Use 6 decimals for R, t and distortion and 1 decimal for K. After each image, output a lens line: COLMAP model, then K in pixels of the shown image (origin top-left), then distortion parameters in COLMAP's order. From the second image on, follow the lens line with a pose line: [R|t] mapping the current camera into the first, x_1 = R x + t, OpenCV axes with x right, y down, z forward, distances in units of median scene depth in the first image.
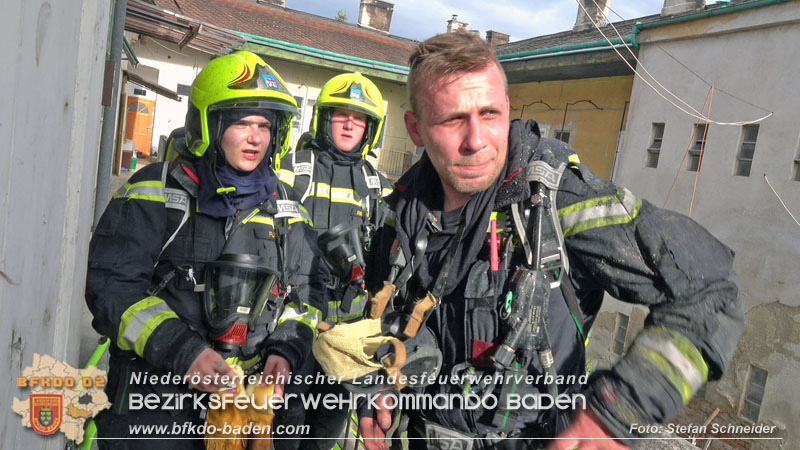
lens RADIAL K [[624.5, 0, 399.9], [0, 624.5, 225.5], [0, 0, 1]] dist [0.014998, -0.007993]
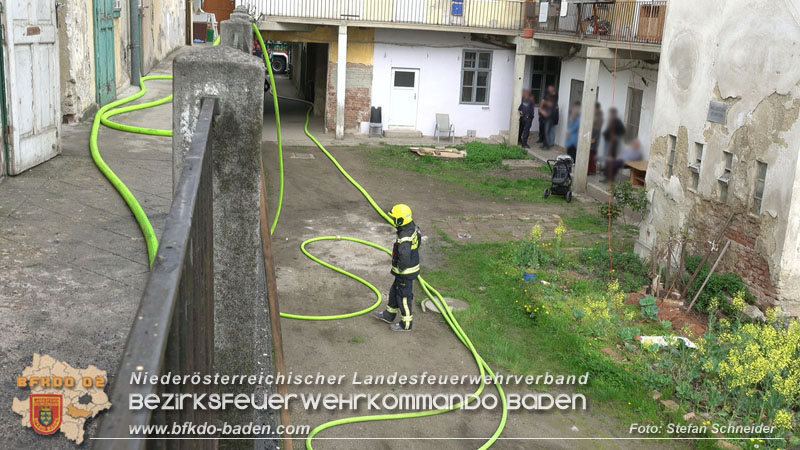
lens RADIAL K [[862.7, 0, 399.1], [0, 862.7, 224.7], [0, 0, 1]] dist [0.023118, 0.000000]
pose [[0.966412, -0.037804, -0.254204, 0.341820], [0.064331, 0.993217, 0.096859, 0.146820], [0.248818, -0.109959, 0.962288, -0.452040]]
